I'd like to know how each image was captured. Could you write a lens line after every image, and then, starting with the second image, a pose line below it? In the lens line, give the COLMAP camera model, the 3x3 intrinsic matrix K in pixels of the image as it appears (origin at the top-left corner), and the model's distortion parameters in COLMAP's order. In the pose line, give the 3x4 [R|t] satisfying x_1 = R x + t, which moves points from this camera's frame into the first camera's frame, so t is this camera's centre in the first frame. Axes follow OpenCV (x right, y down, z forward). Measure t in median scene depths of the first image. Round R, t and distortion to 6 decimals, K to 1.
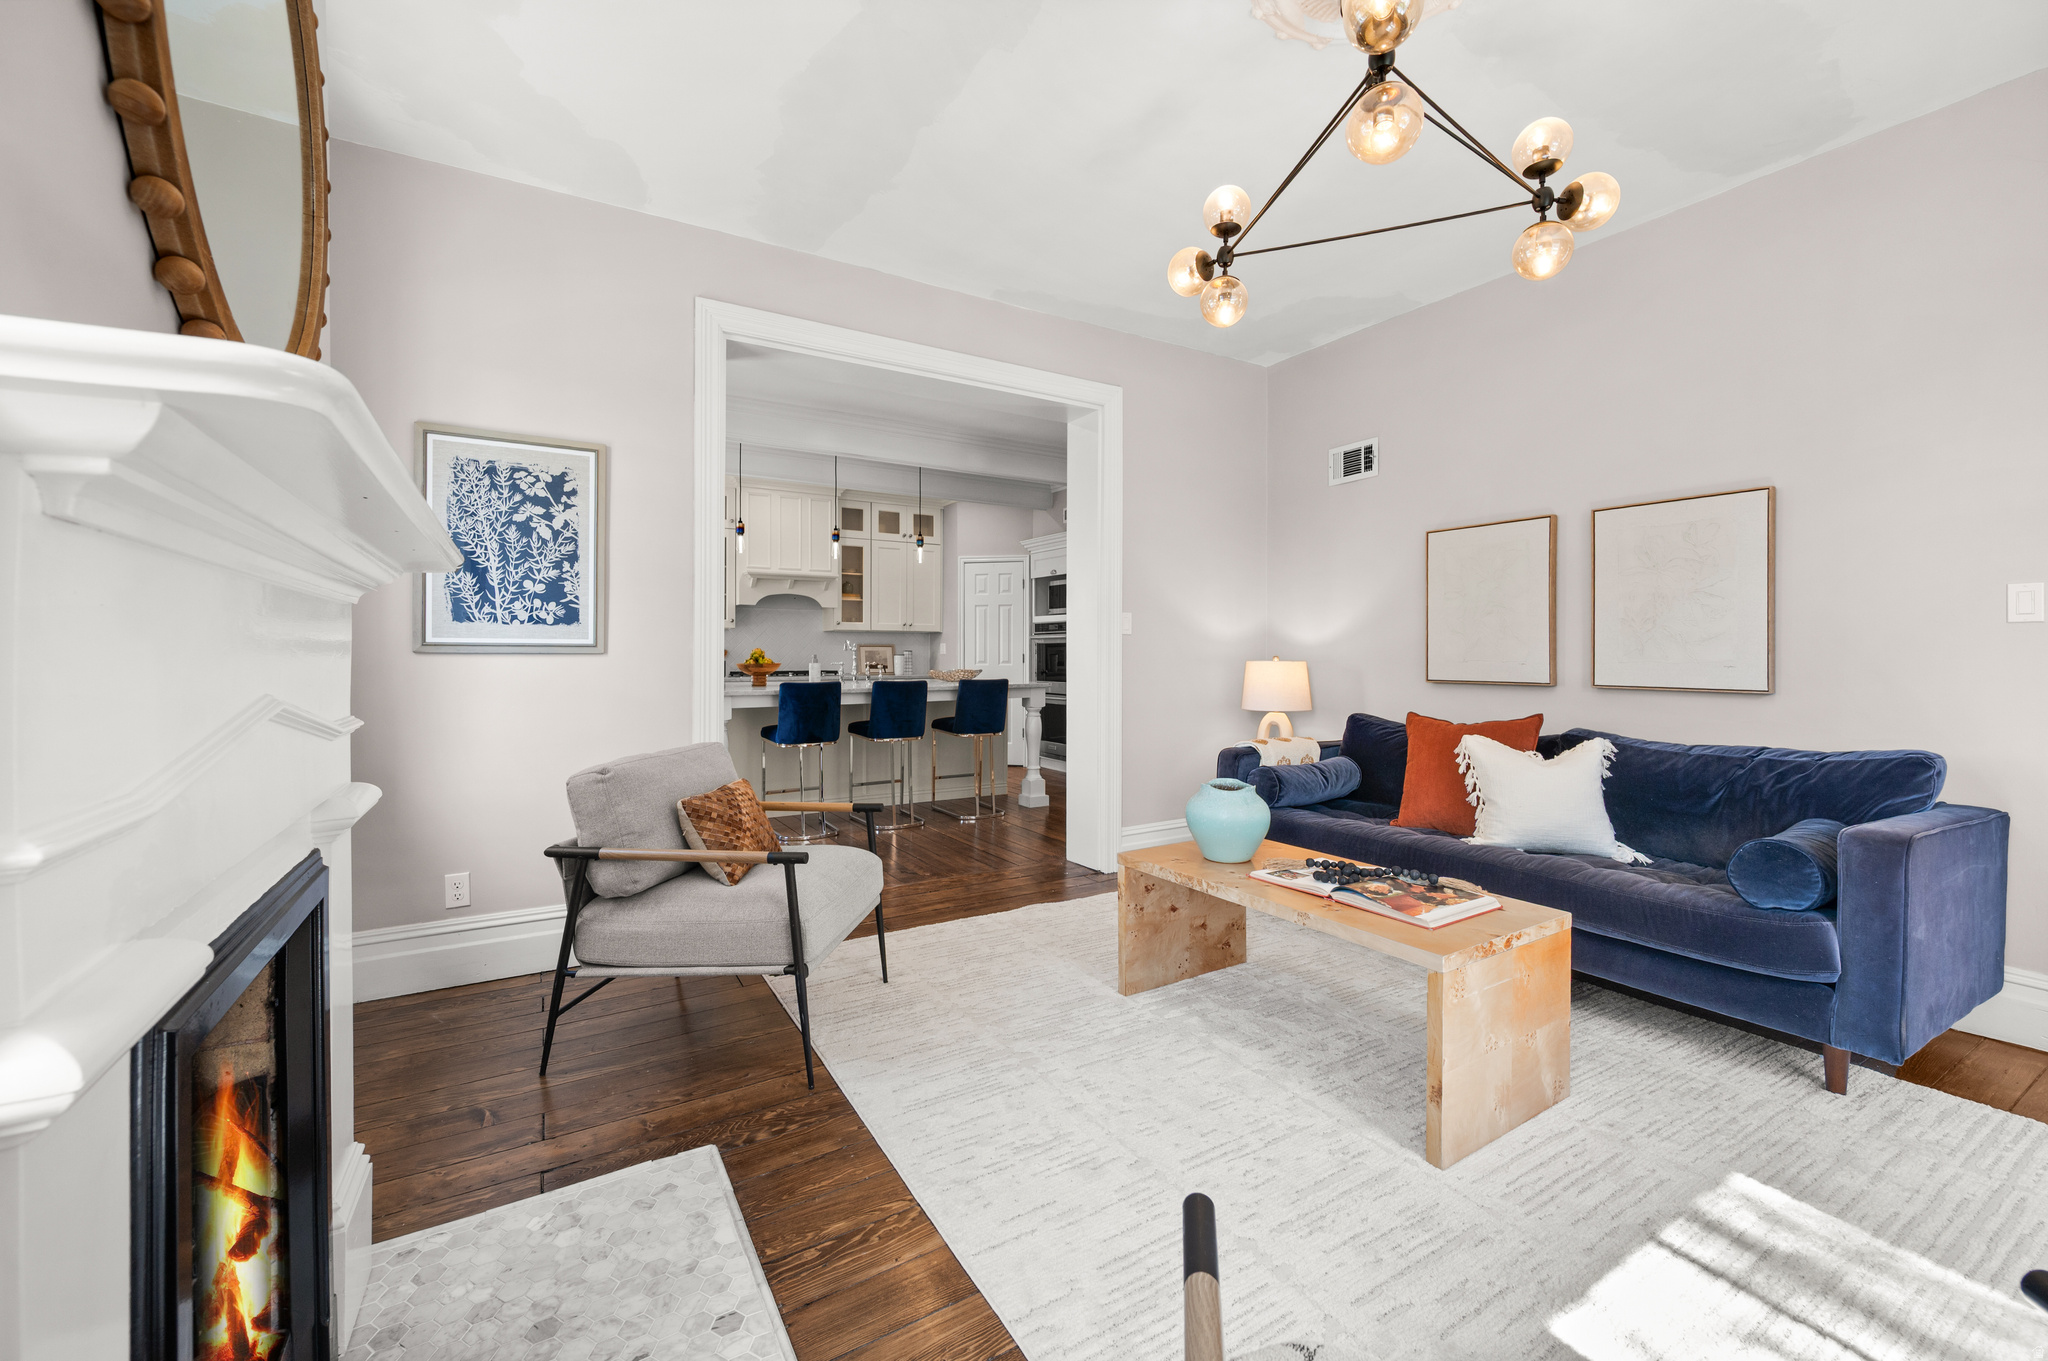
lens RADIAL K [[821.4, 0, 1028.9], [0, 821.4, 659.0], [0, 0, 1]] dist [-0.003955, 0.000806]
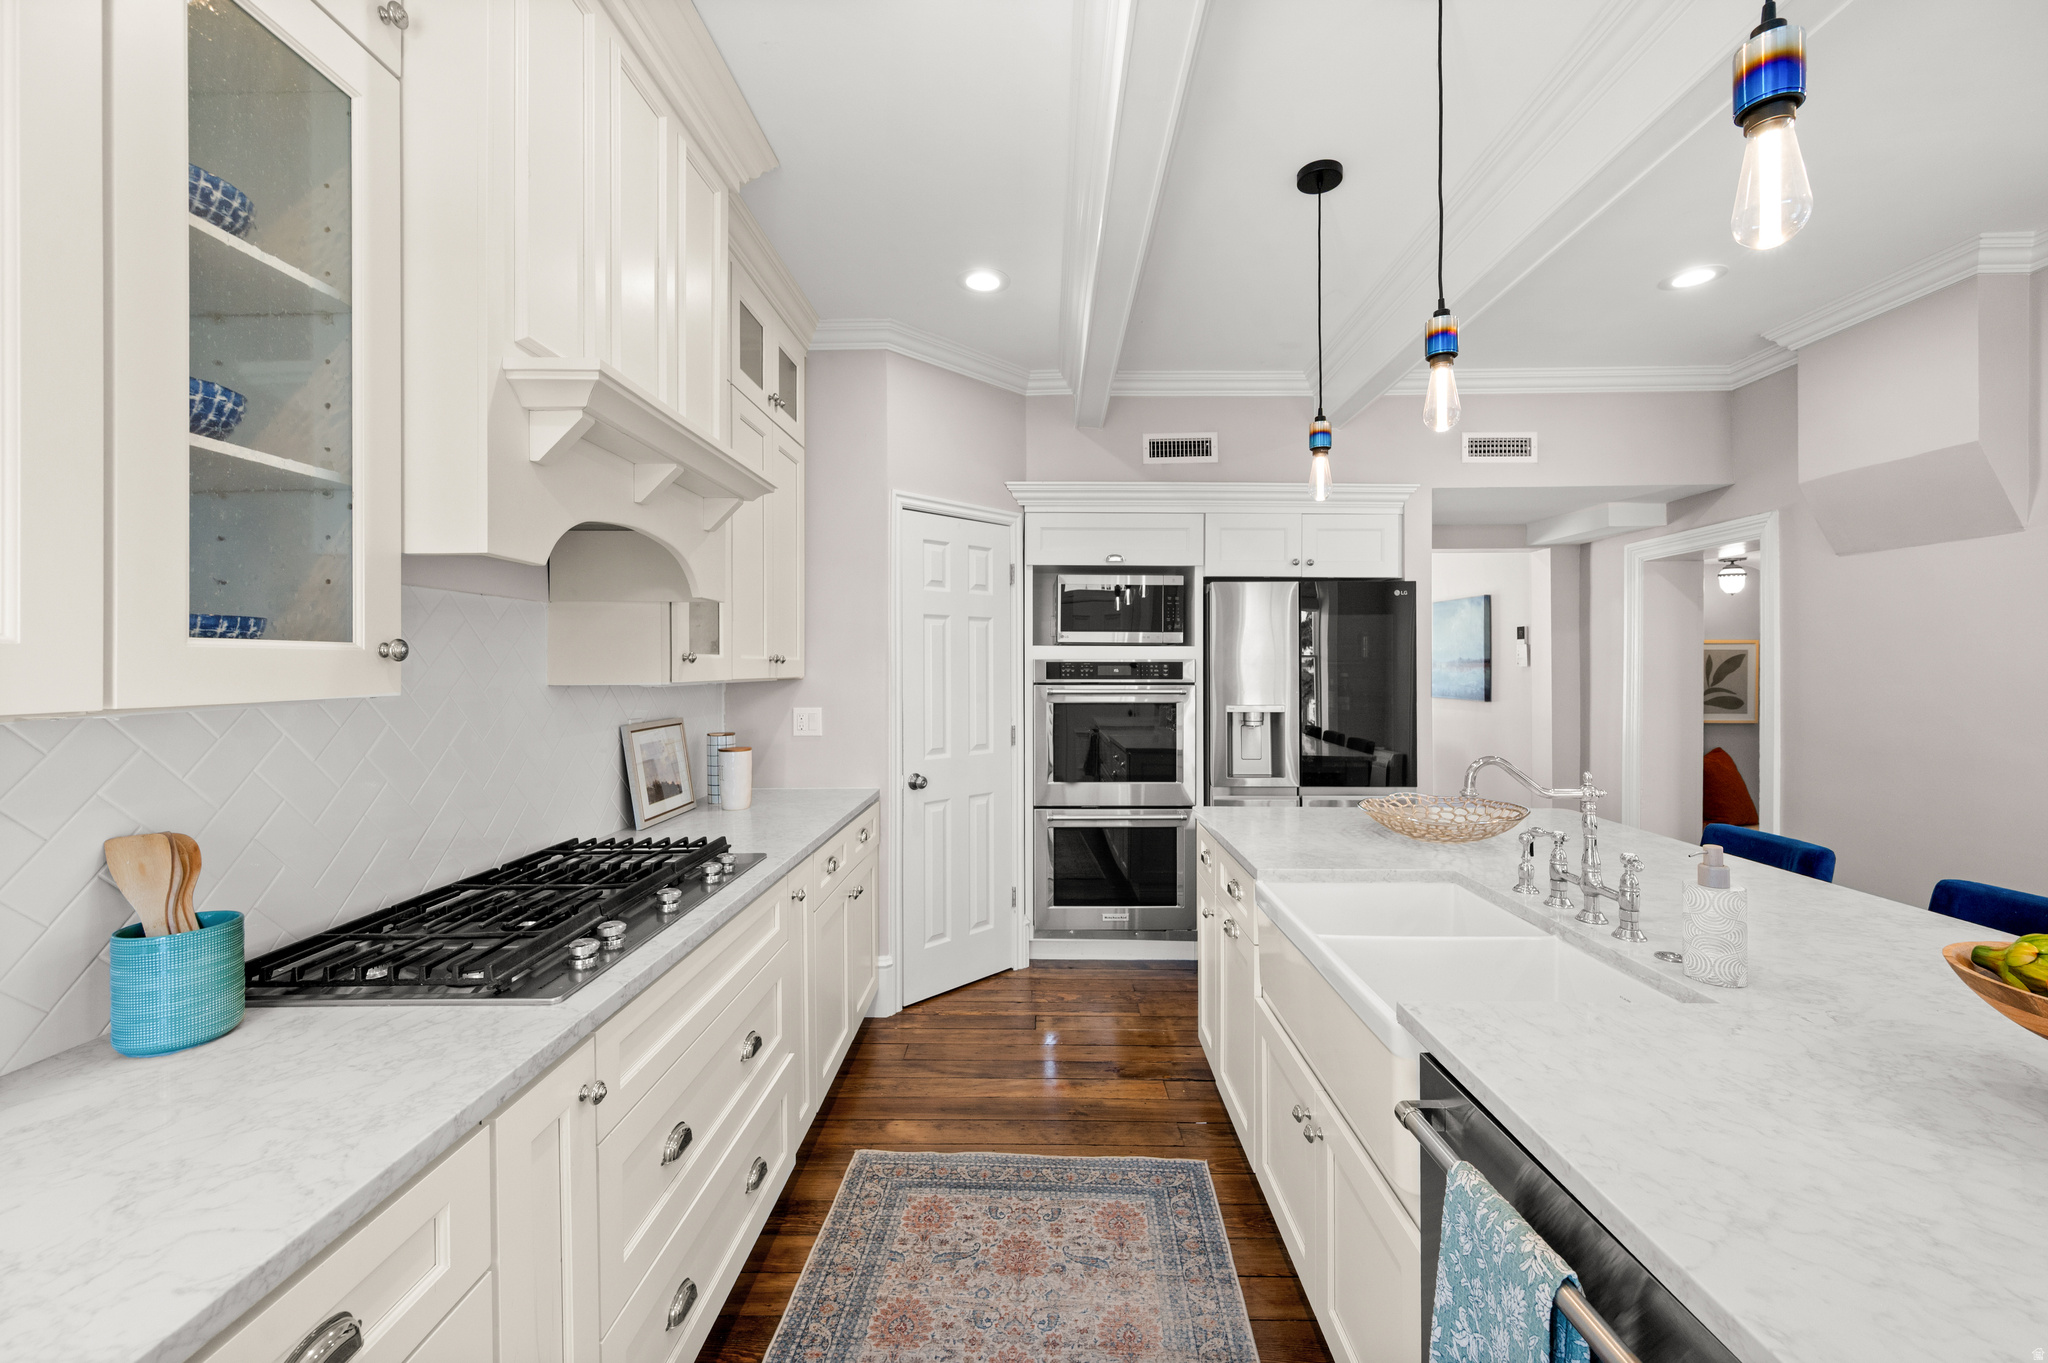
lens RADIAL K [[821.4, 0, 1035.4], [0, 821.4, 667.1], [0, 0, 1]] dist [-0.003955, 0.000806]
pose [[0.527910, -0.002228, 0.849297, -0.403595], [0.006084, 0.999981, -0.001158, -0.040138], [-0.849278, 0.005778, 0.527914, 0.766742]]
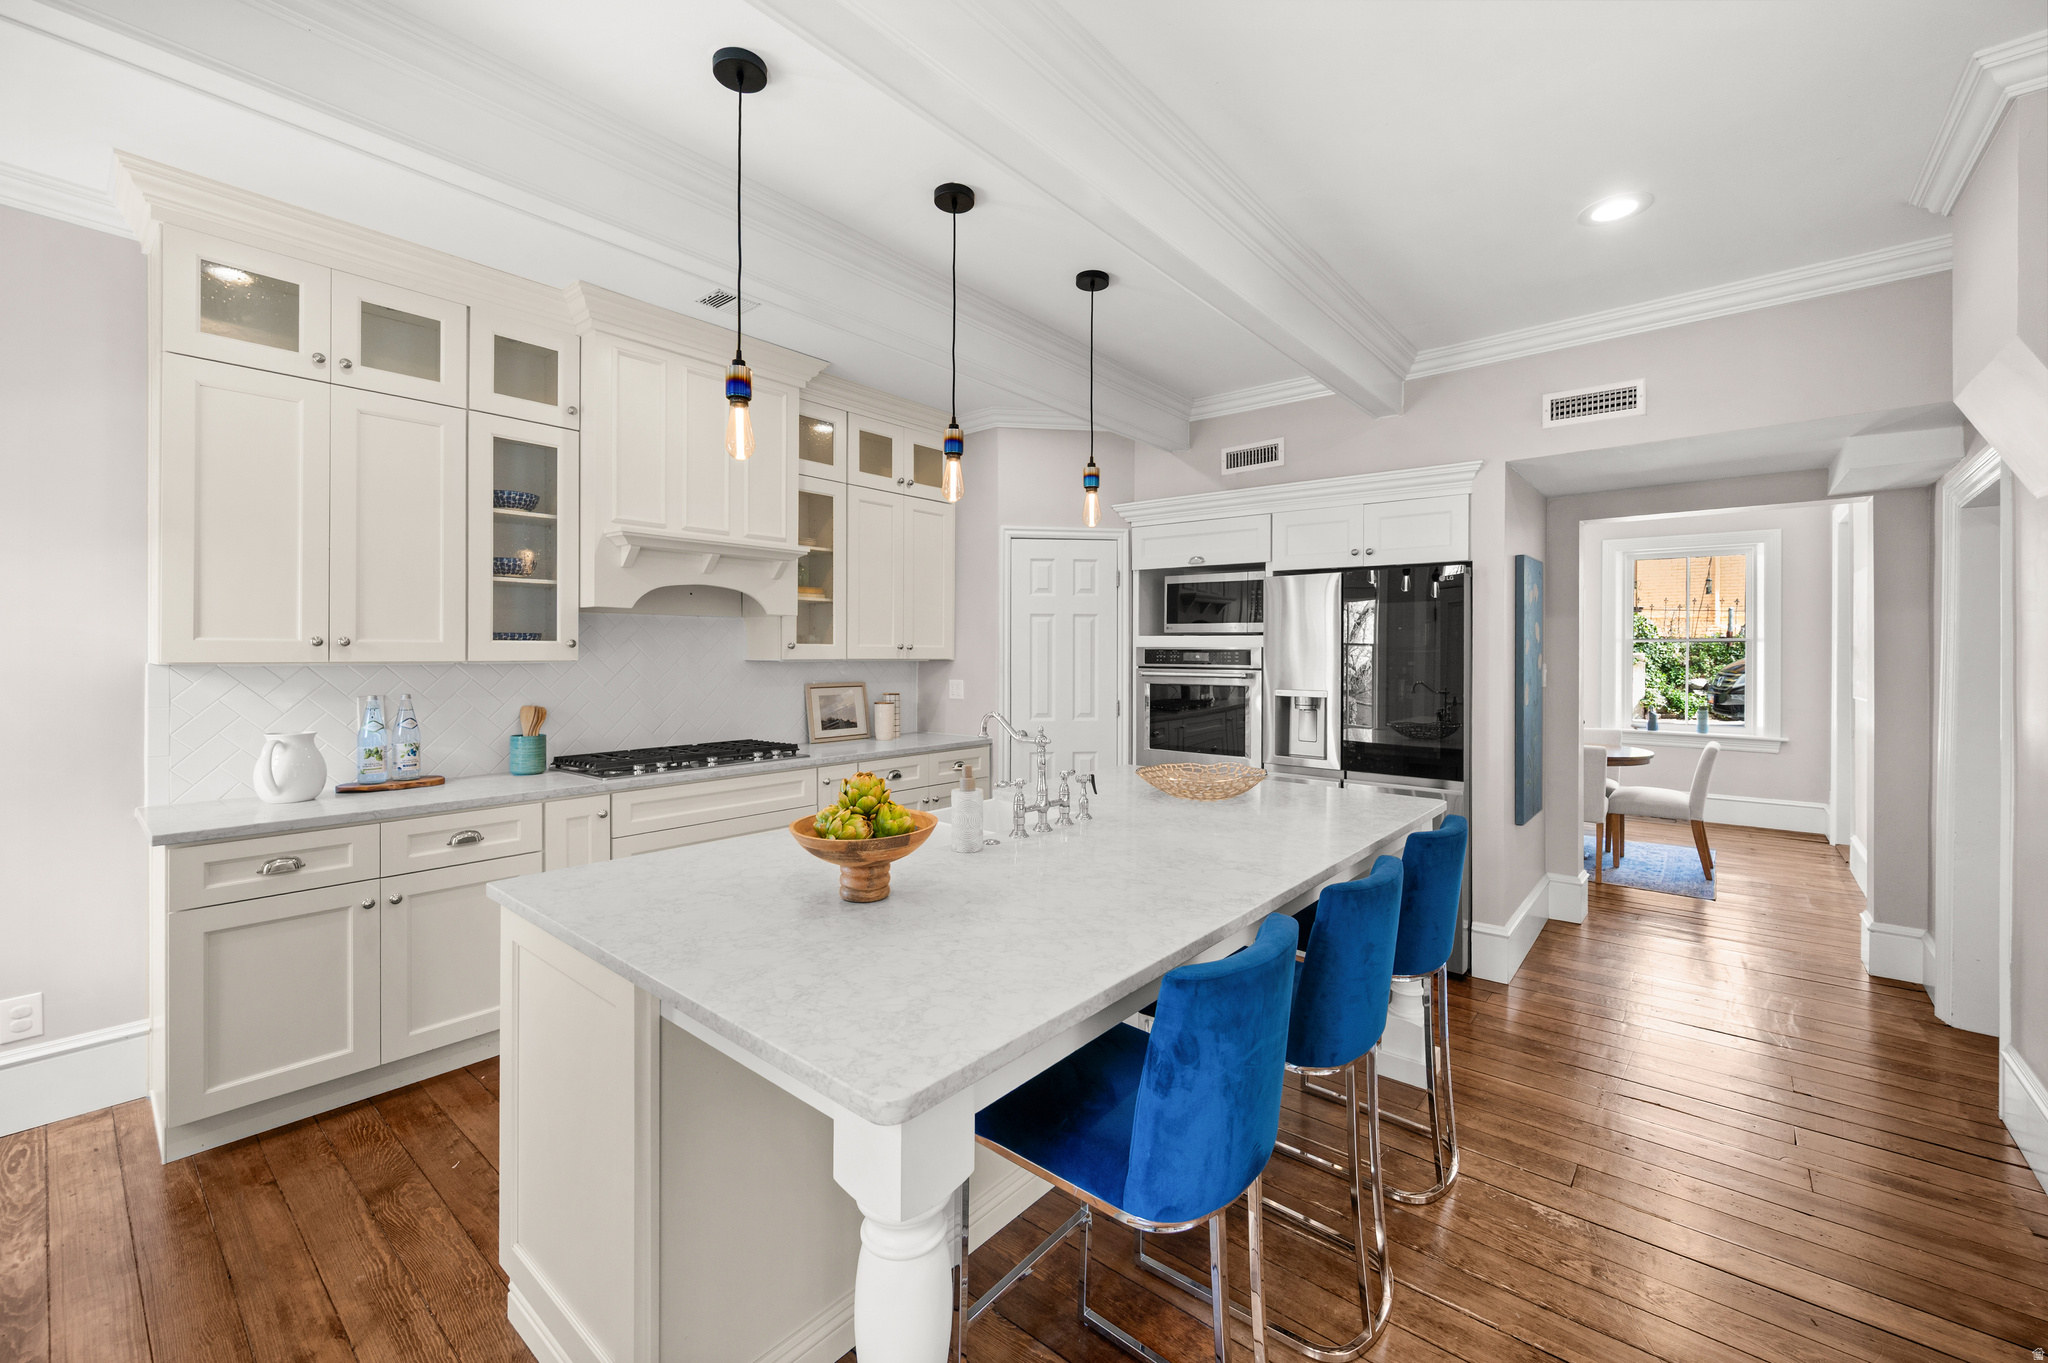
lens RADIAL K [[821.4, 0, 1031.5], [0, 821.4, 651.2], [0, 0, 1]] dist [-0.003955, 0.000806]
pose [[0.945129, 0.004601, 0.326664, -0.259136], [-0.002820, 0.999978, -0.005927, -0.038520], [-0.326684, 0.004681, 0.945122, 0.490197]]
